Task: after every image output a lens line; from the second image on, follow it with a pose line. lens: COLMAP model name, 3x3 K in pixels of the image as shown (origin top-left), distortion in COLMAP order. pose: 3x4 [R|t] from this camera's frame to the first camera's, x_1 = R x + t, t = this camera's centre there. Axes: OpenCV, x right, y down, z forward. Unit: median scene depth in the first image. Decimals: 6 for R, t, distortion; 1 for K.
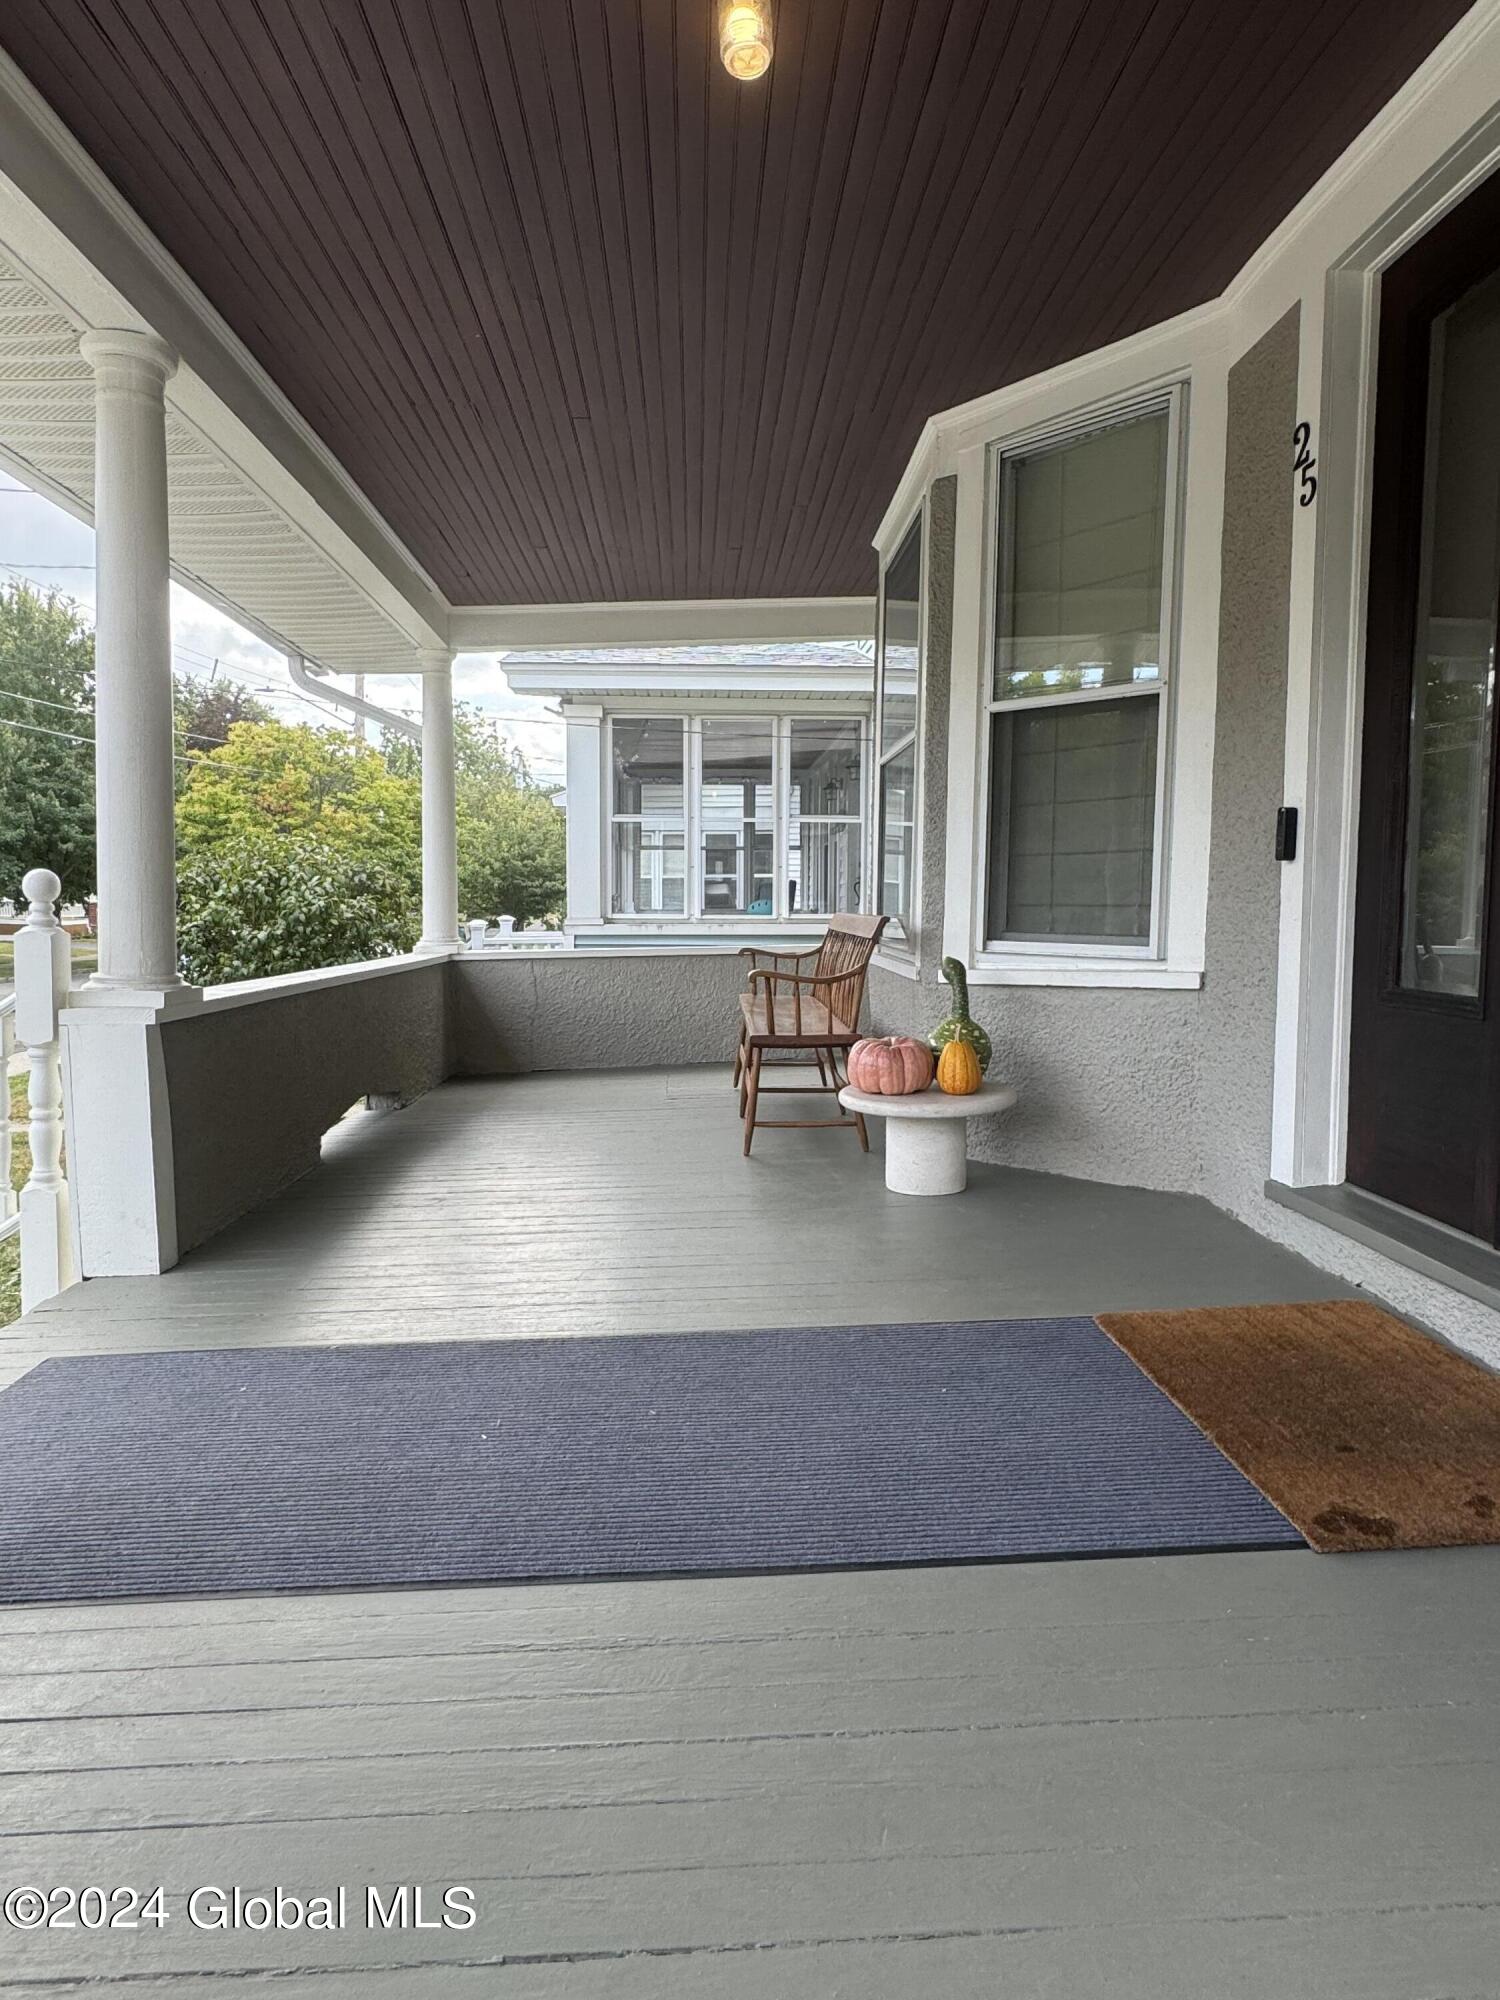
lens RADIAL K [[1181.4, 0, 750.0], [0, 1181.4, 1000.0], [0, 0, 1]] dist [-0.011168, 0.000273]
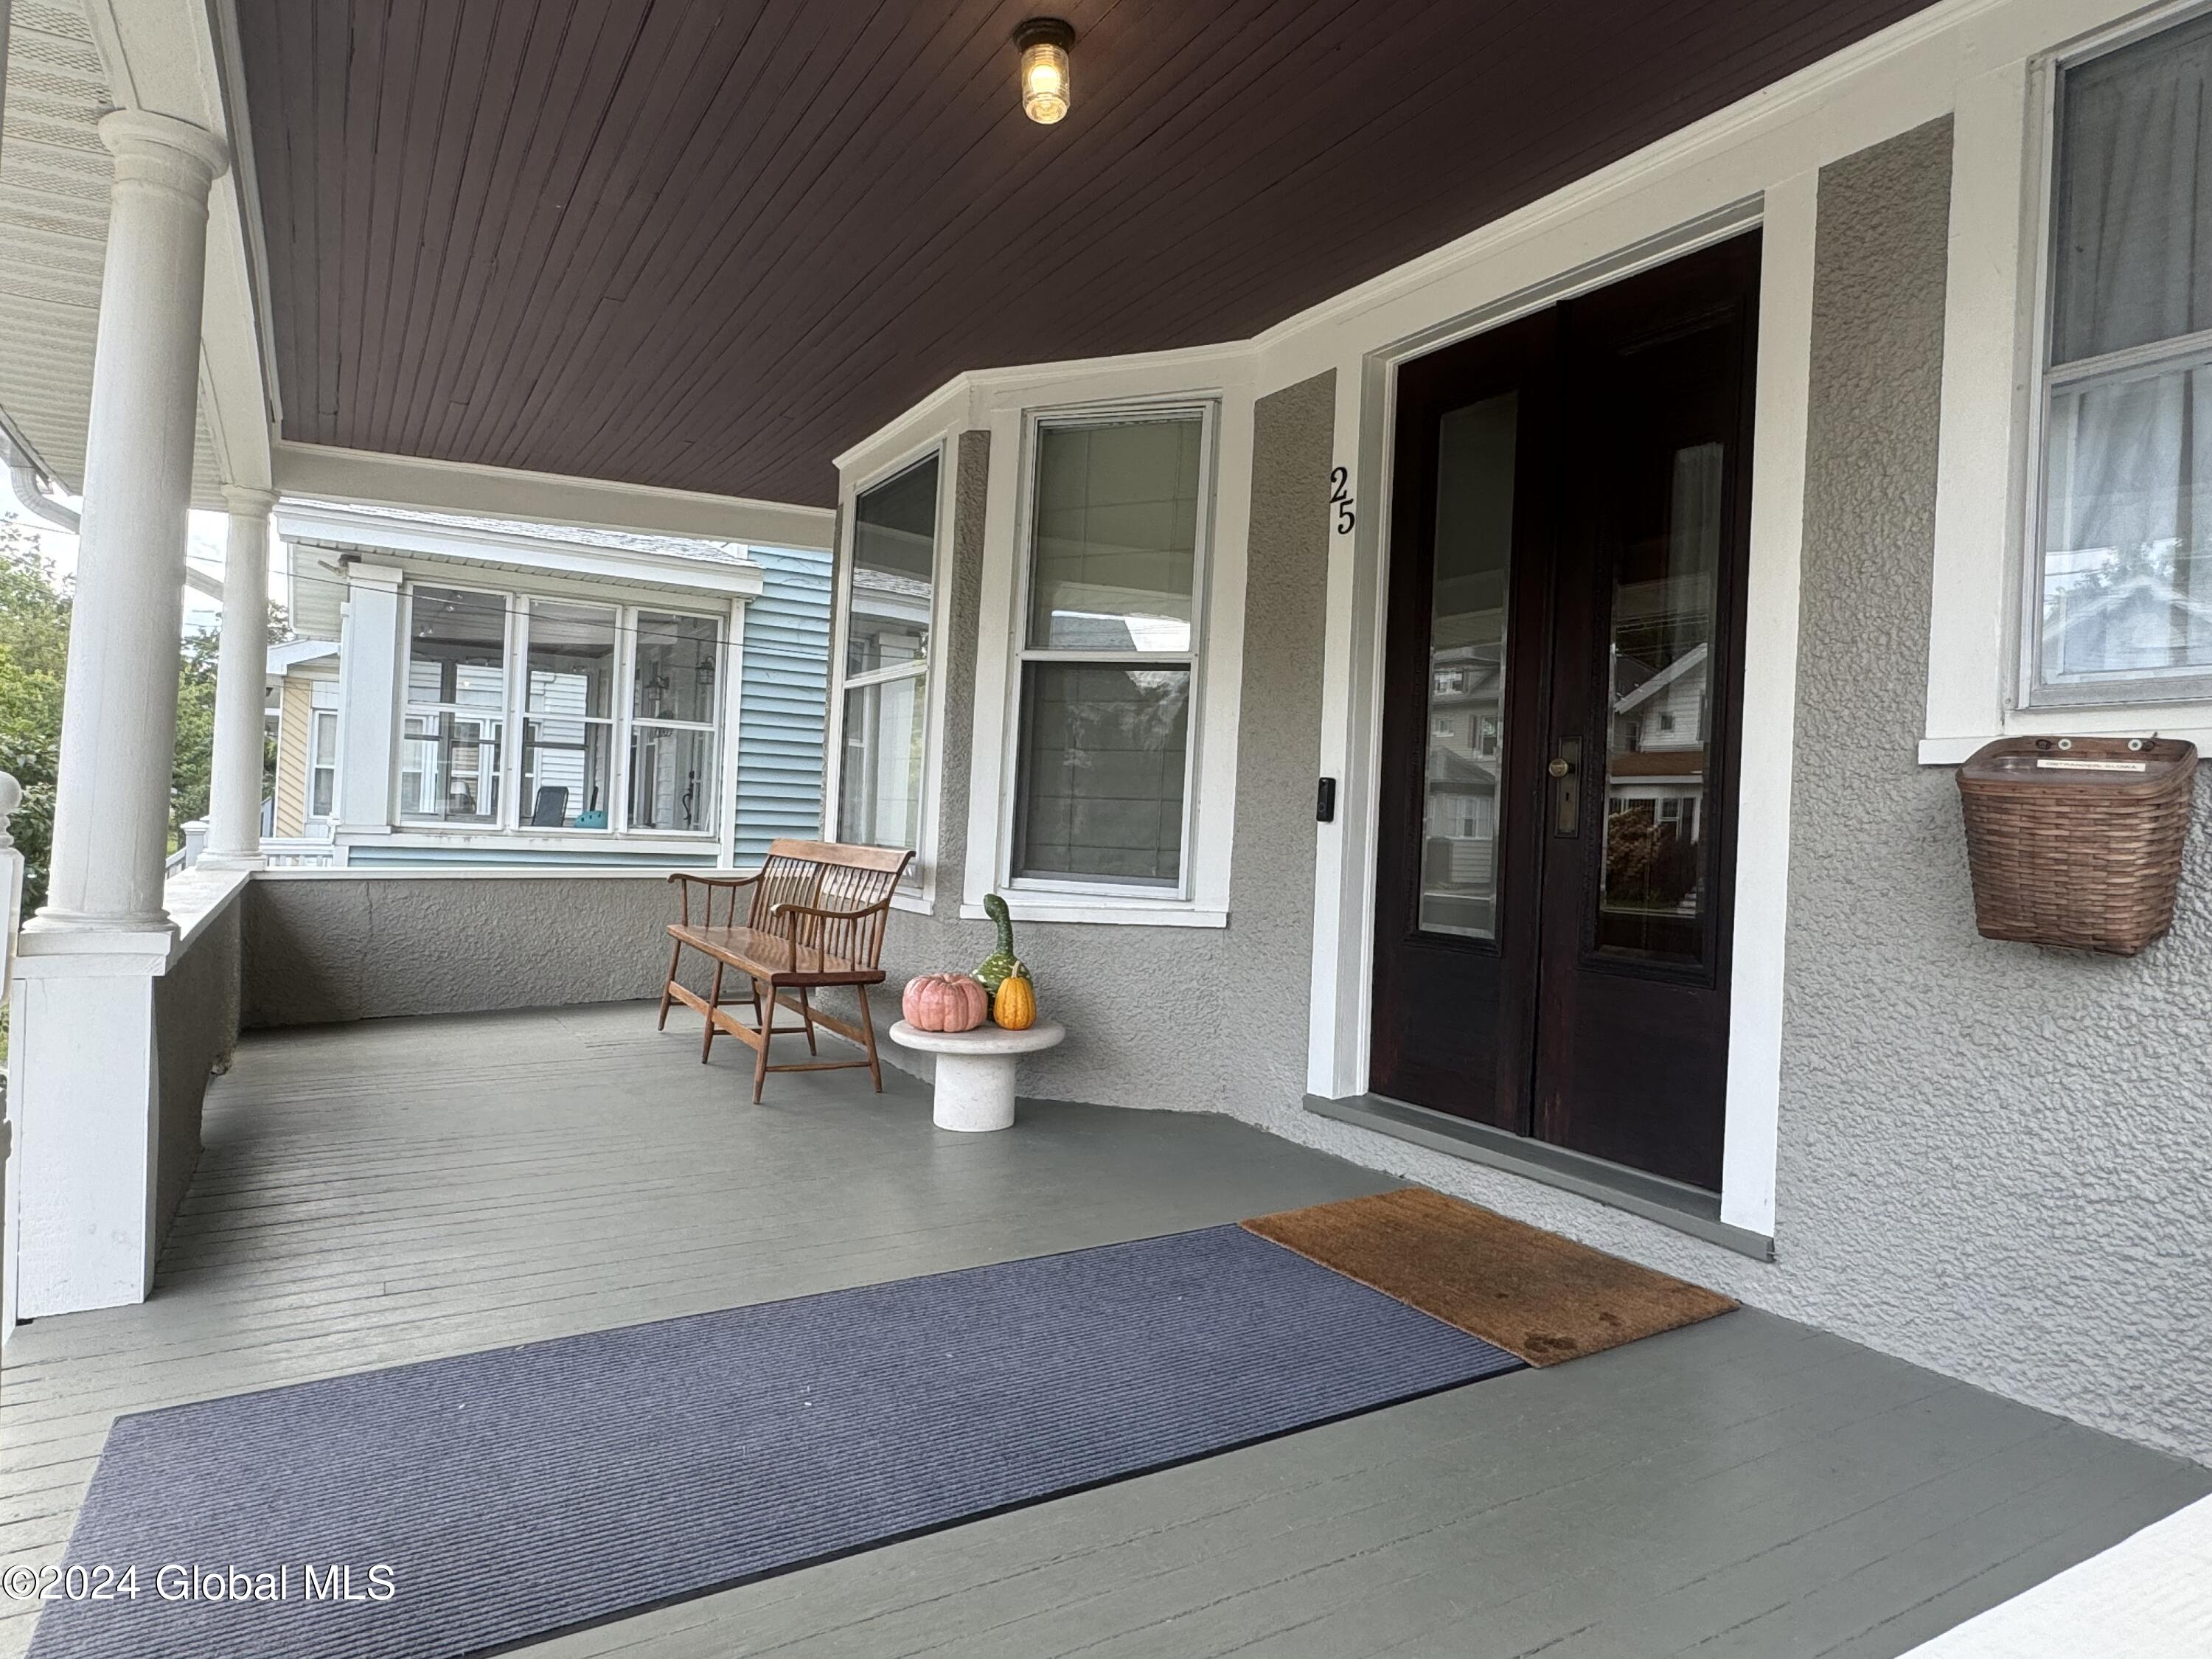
lens RADIAL K [[1306.7, 0, 1091.4], [0, 1306.7, 822.9], [0, 0, 1]] dist [-0.011168, 0.000273]
pose [[0.885982, 0.037169, 0.462227, -0.298432], [-0.002668, 0.997175, -0.075072, -0.014084], [-0.463711, 0.065279, 0.883578, -0.046317]]
